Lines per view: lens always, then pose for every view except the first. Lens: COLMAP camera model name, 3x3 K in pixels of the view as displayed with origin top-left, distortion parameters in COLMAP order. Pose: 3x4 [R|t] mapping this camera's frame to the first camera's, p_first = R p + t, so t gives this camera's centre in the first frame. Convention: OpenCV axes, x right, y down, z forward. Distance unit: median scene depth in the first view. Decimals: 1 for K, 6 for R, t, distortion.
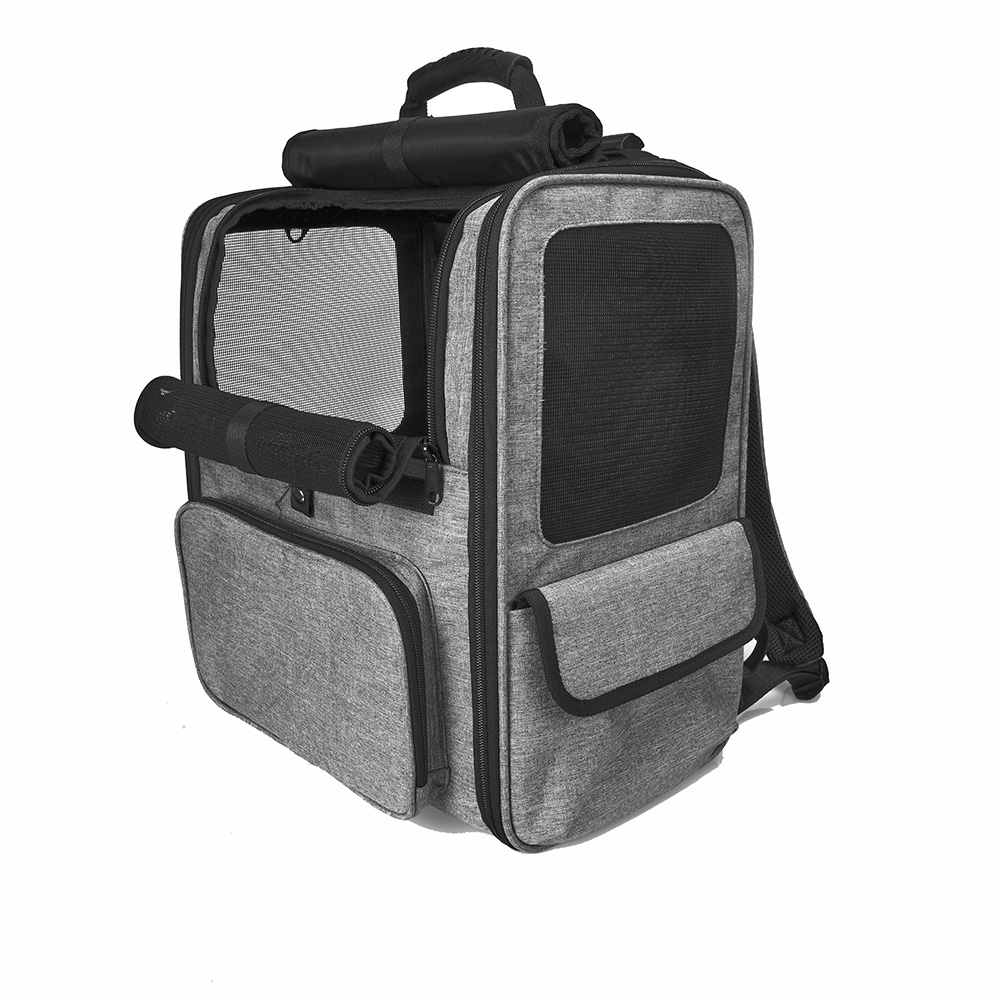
lens RADIAL K [[1112.8, 0, 500.4], [0, 1112.8, 547.6], [0, 0, 1]] dist [-0.117431, -0.002350]
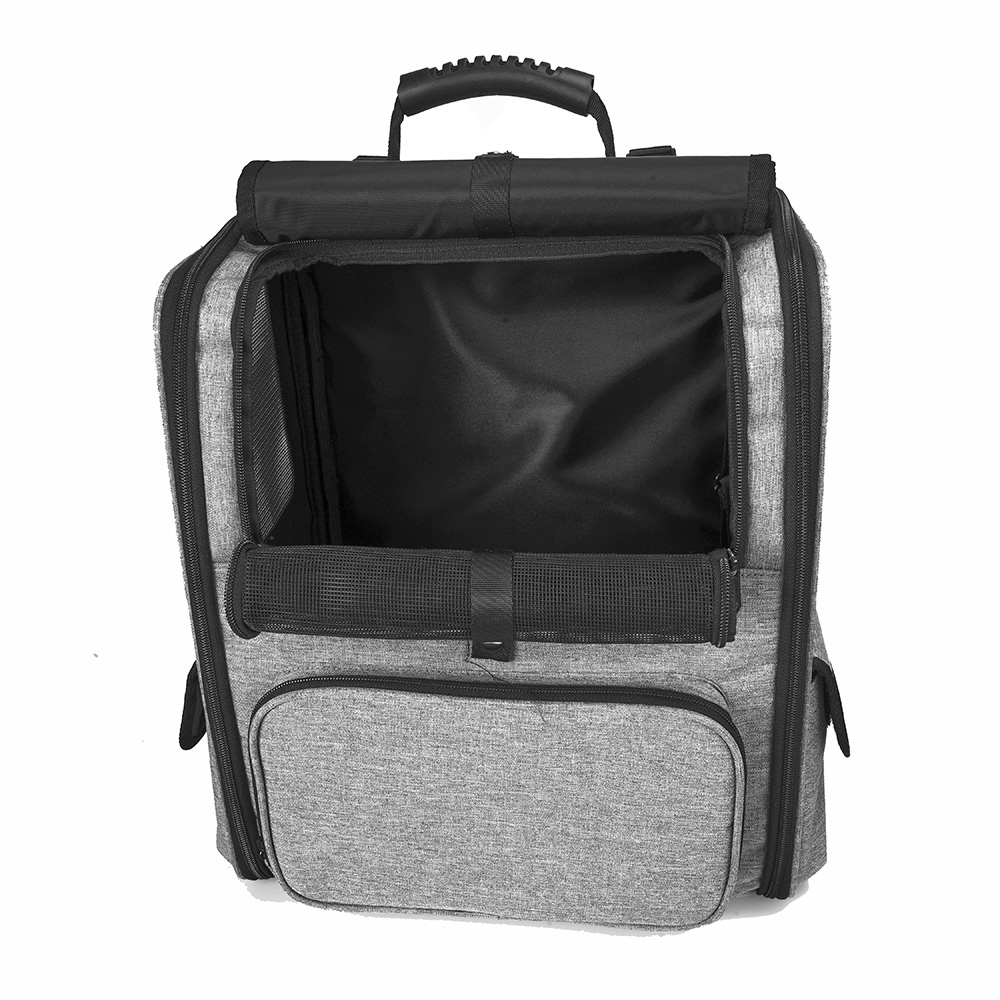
lens RADIAL K [[1240.8, 0, 500.0], [0, 1240.8, 500.0], [0, 0, 1]] dist [-0.070171, -0.428375]
pose [[0.759671, -0.283877, 0.585076, -0.739180], [0.218382, 0.958806, 0.181660, -0.338507], [-0.612543, -0.010231, 0.790371, 0.290086]]
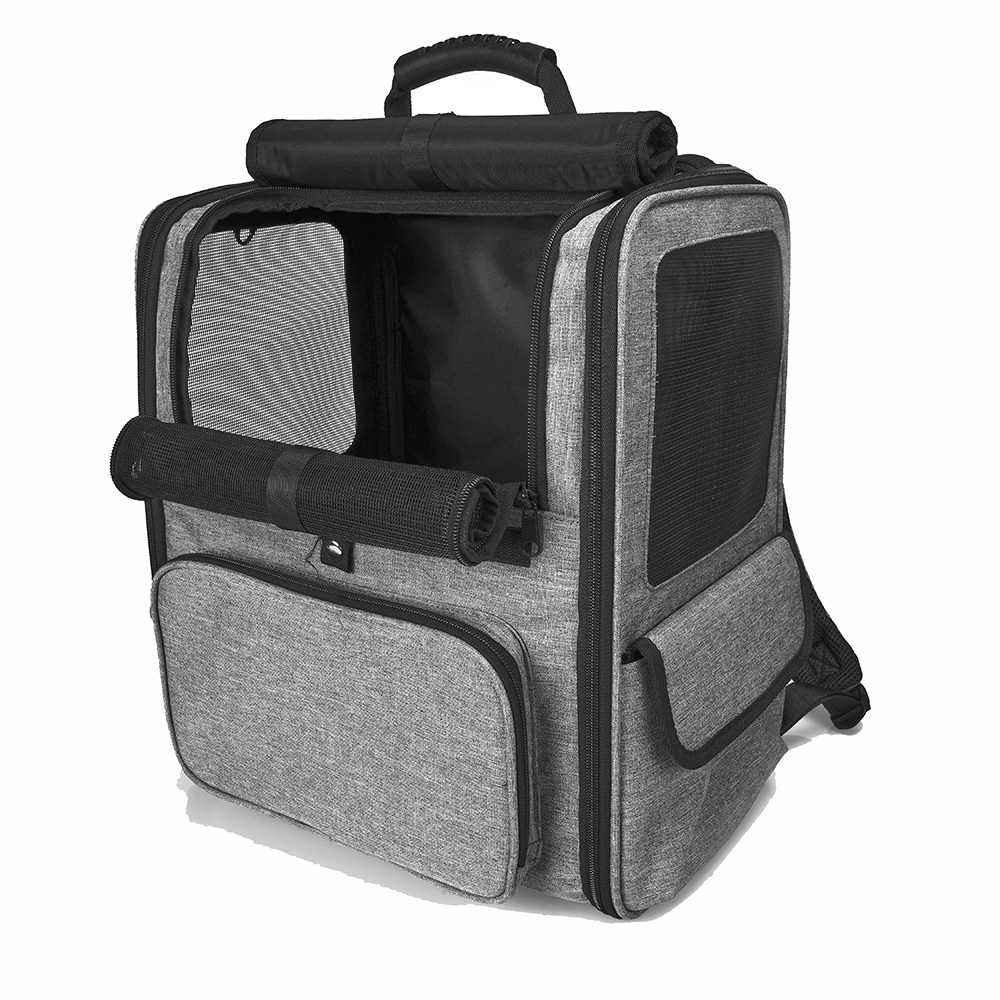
lens RADIAL K [[1240.8, 0, 500.0], [0, 1240.8, 500.0], [0, 0, 1]] dist [-0.070171, -0.428375]
pose [[0.973312, -0.068421, 0.219051, -0.285891], [0.071751, 0.997396, -0.007275, -0.074043], [-0.217983, 0.022798, 0.975686, 0.021908]]
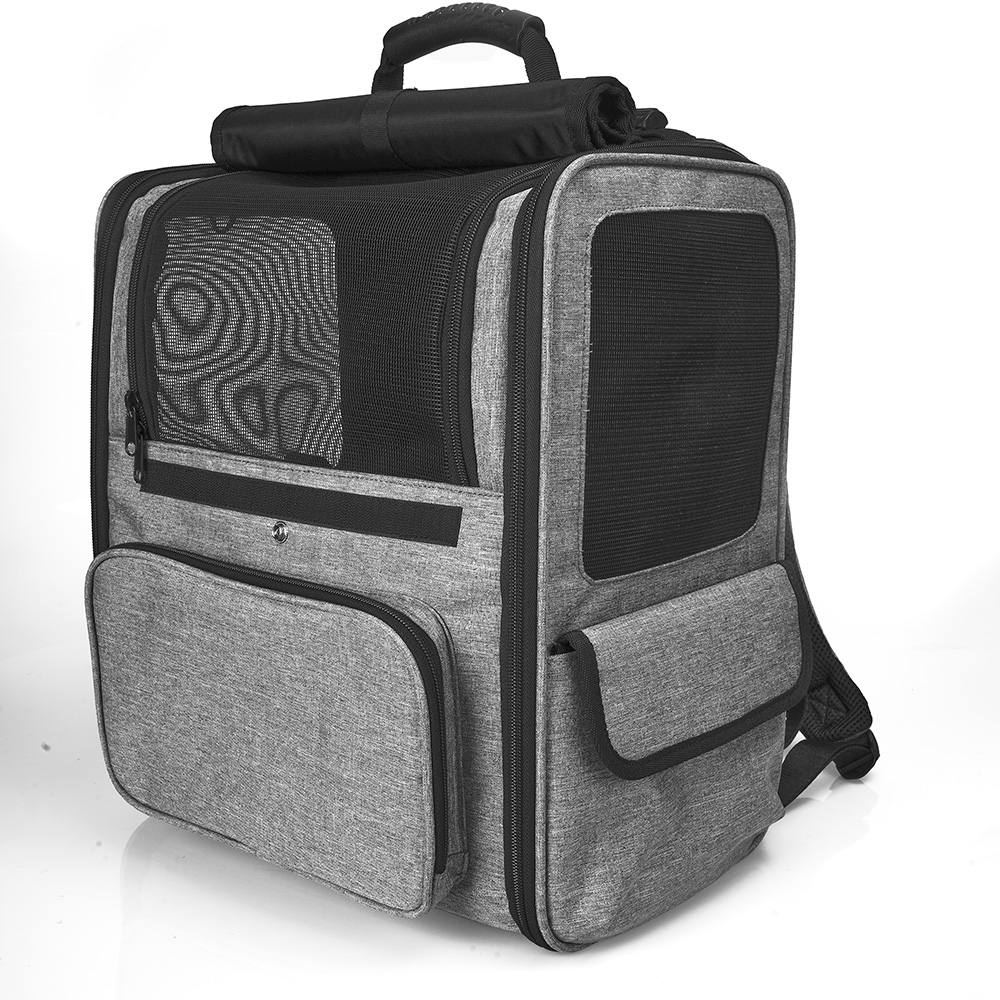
lens RADIAL K [[1535.0, 0, 542.7], [0, 1535.0, 618.7], [0, 0, 1]] dist [-0.056854, 0.118922]
pose [[0.989459, -0.016100, 0.143916, -0.157004], [0.021955, 0.998991, -0.039182, 0.070007], [-0.143140, 0.041928, 0.988814, -0.163746]]
